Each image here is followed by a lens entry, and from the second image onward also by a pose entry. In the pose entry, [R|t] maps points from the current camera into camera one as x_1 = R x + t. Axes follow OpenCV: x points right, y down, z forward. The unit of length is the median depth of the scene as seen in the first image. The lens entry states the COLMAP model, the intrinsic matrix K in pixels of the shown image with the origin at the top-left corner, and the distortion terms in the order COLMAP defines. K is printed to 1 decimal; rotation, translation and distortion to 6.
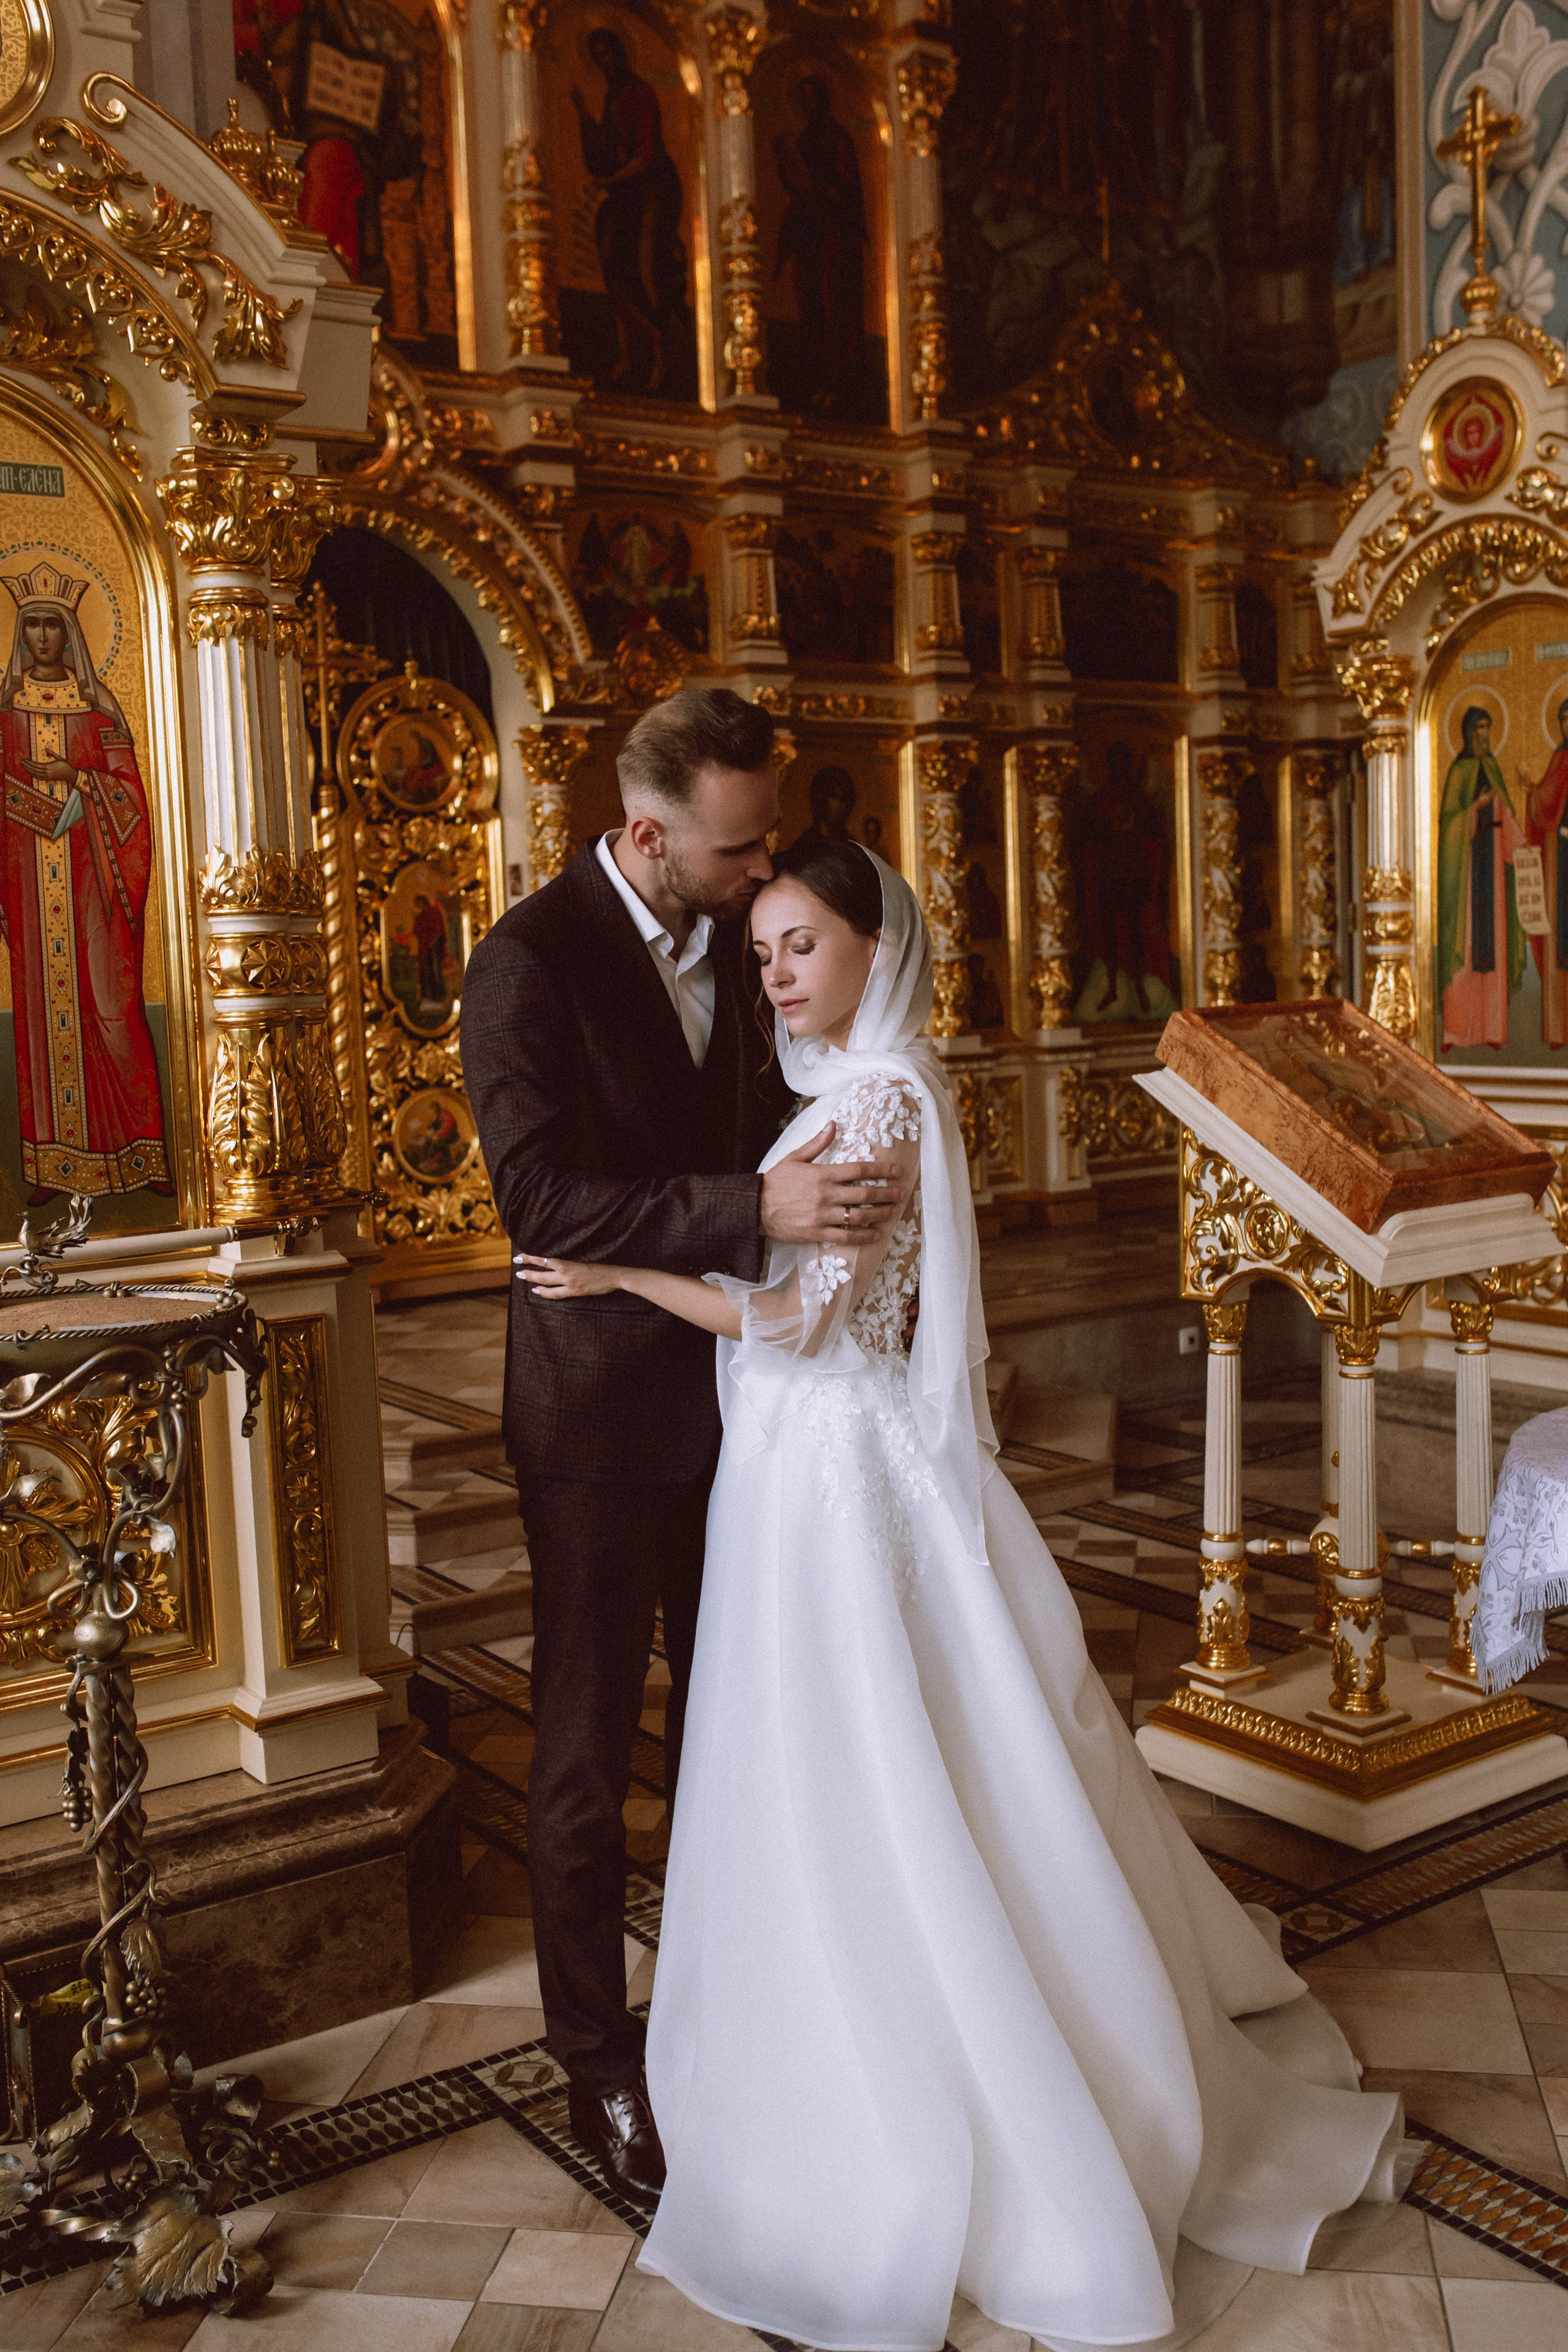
lens RADIAL K [[2254.0, 0, 784.0], [0, 2254.0, 1176.0], [0, 0, 1]] dist [-0.056694, 0.084587]
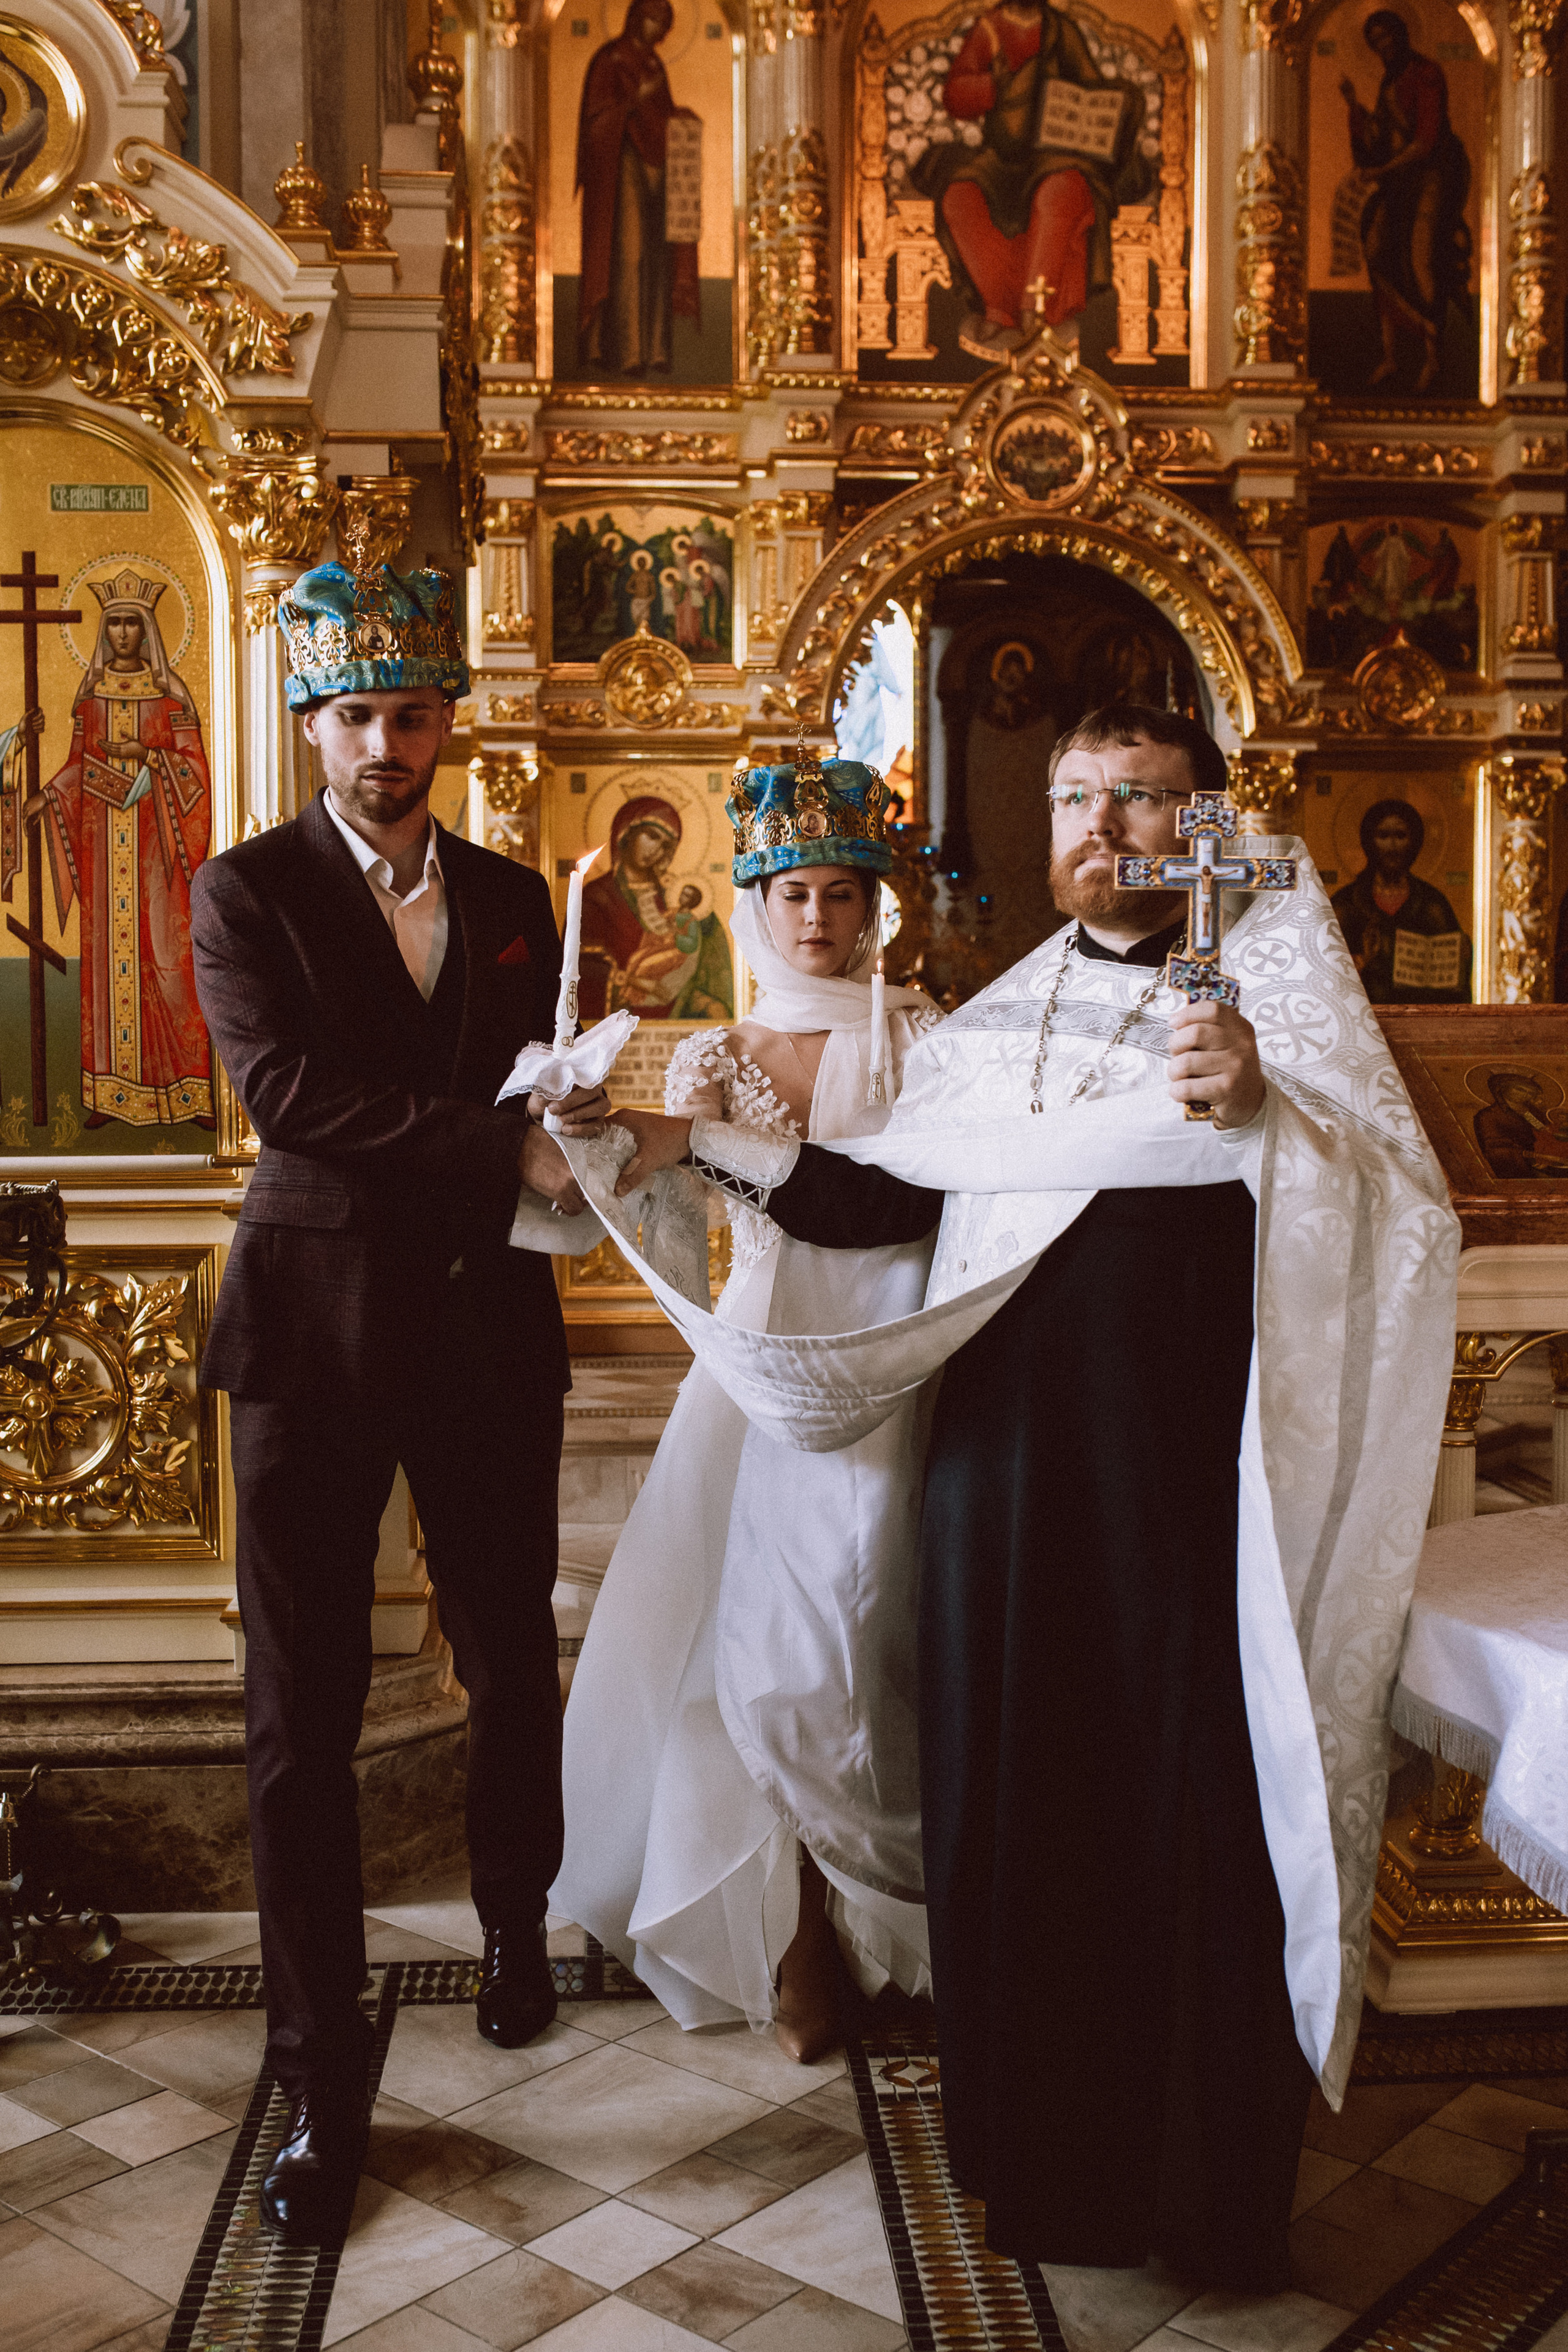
lens RADIAL K [[2316.1, 0, 788.1], [0, 2316.1, 1203.9], [0, 0, 1]] dist [-0.055151, 0.076994]
pose [[0.858322, 0.064913, -0.508988, 0.238991], [-0.079193, 0.996839, -0.006415, 0.012921], [0.506963, 0.045814, 0.860749, 0.069549]]
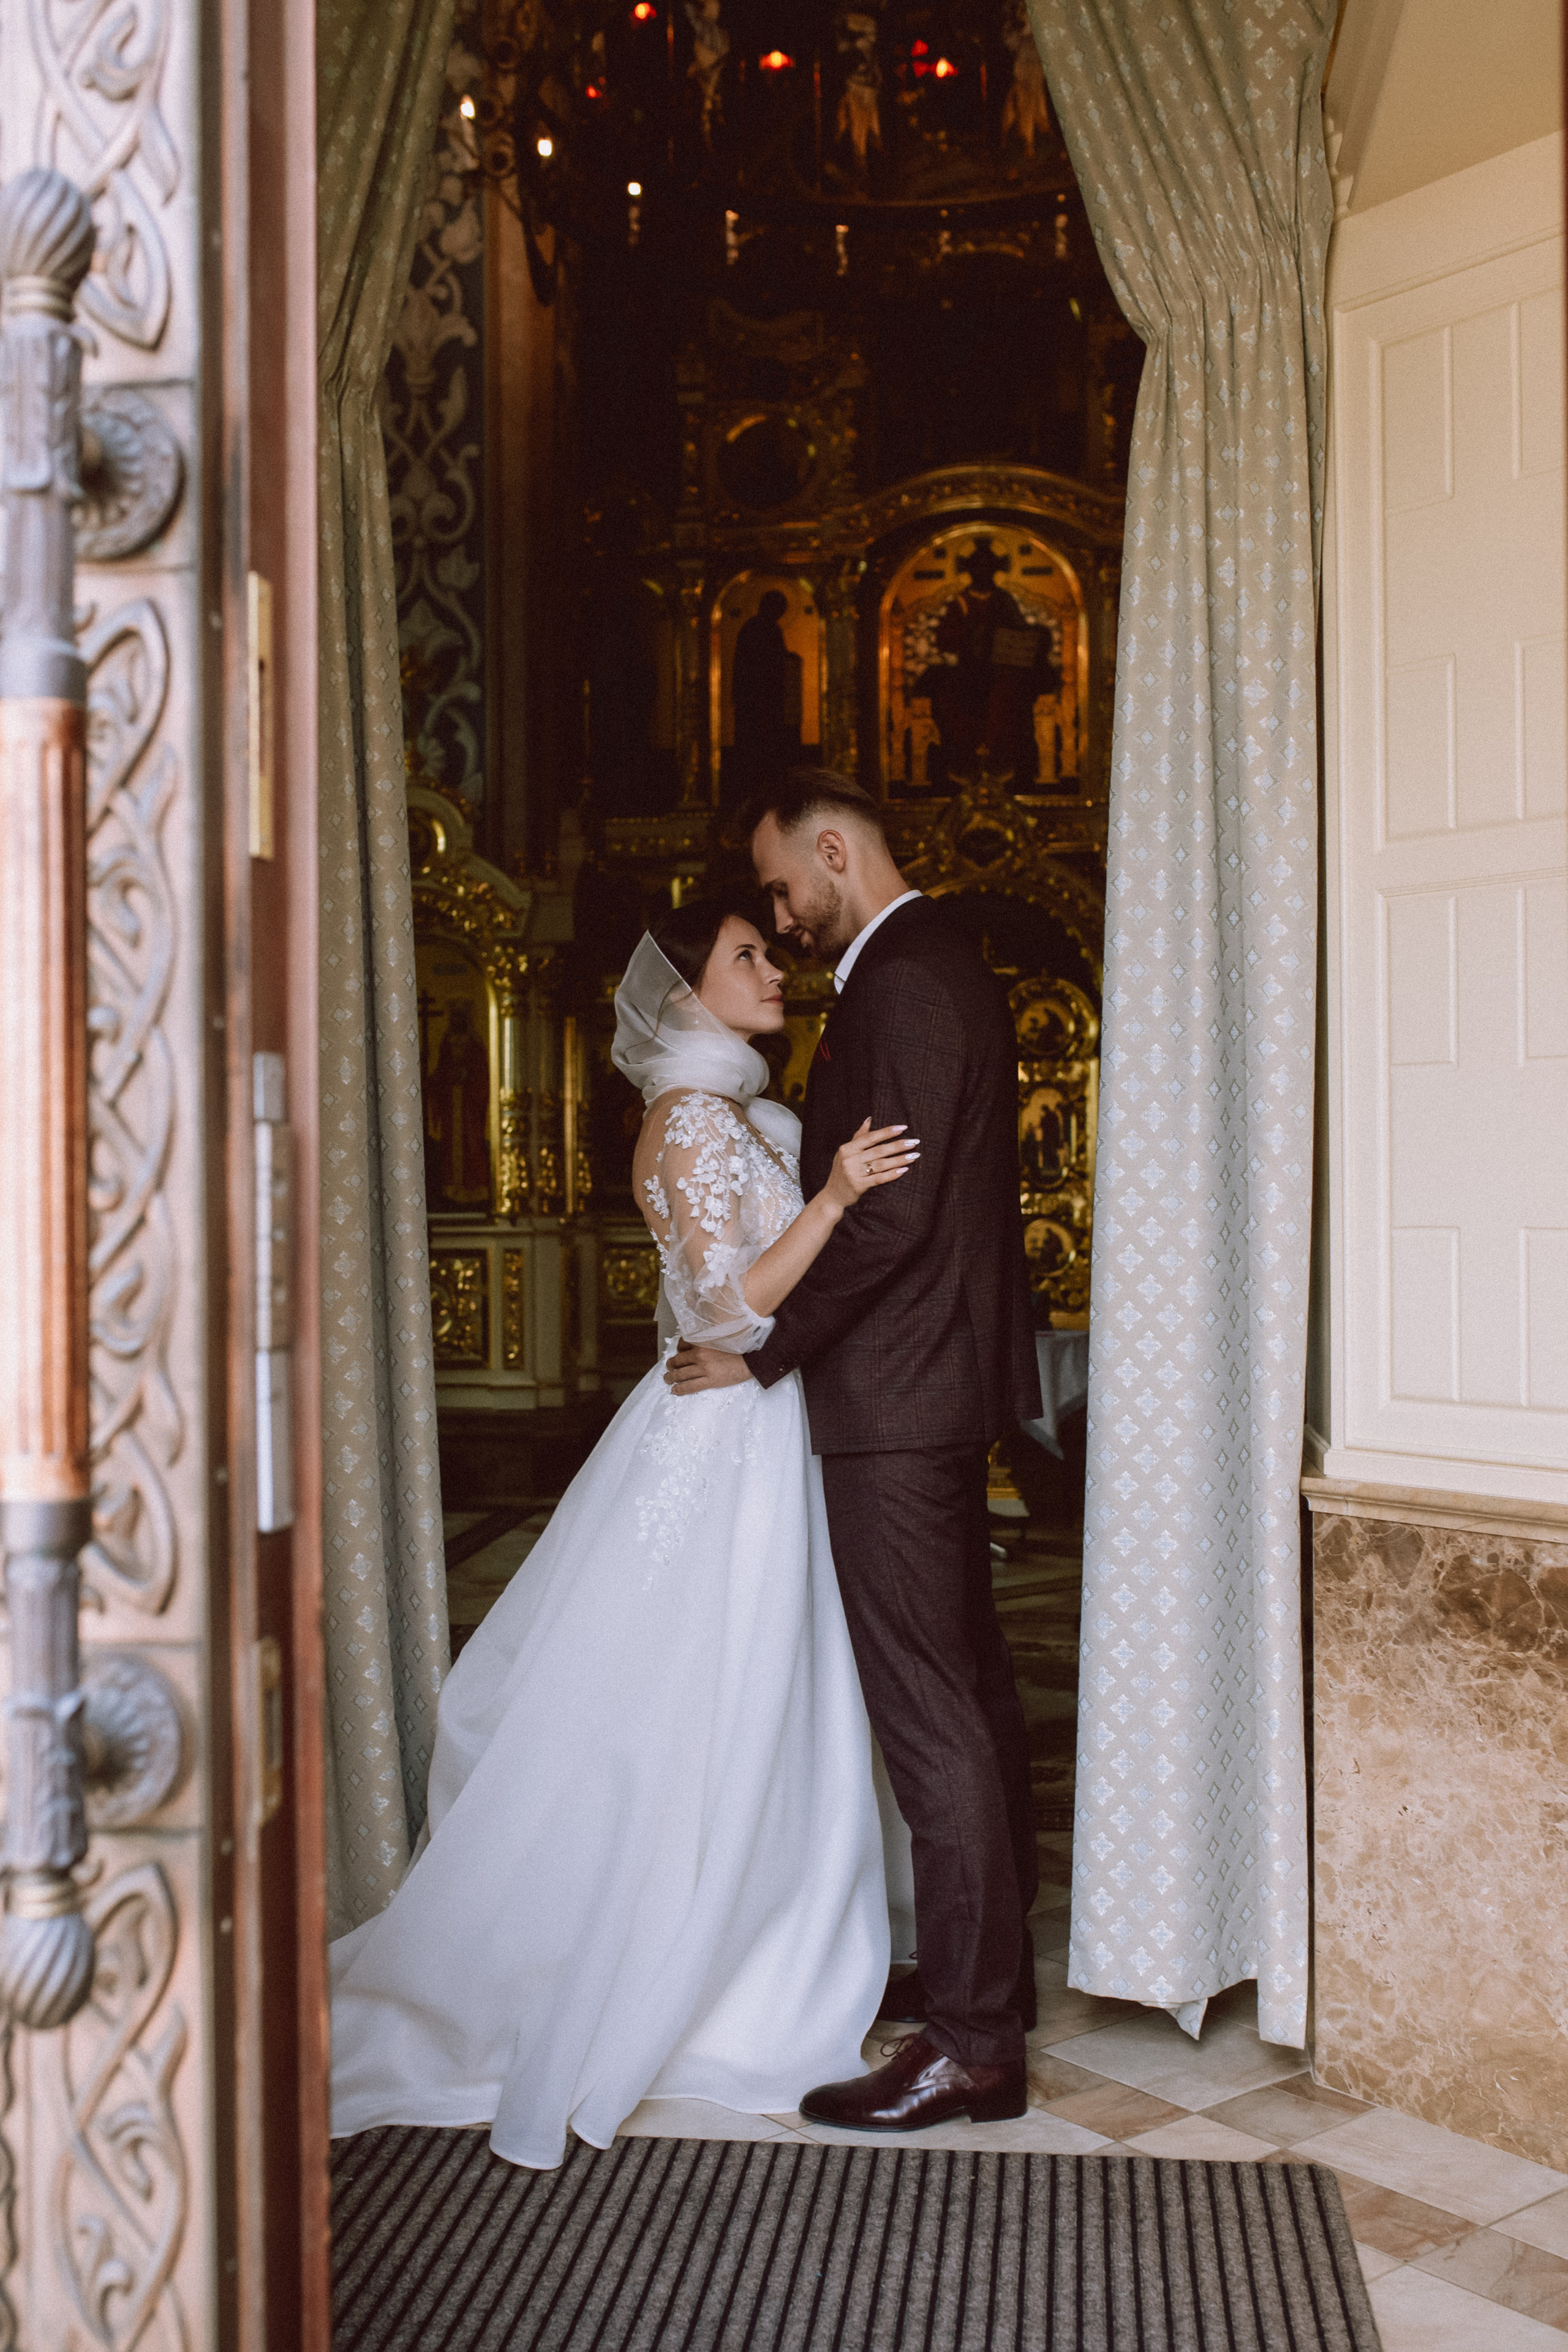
lens RADIAL K [[2316.1, 0, 788.1], [0, 2316.1, 1203.9], [0, 0, 1]] dist [-0.055151, 0.076994]
pose [[0.752575, 0.033520, -0.657653, 0.856334], [-0.086768, 0.995044, -0.048575, 0.050867], [0.652765, 0.093620, 0.751754, -0.431281]]
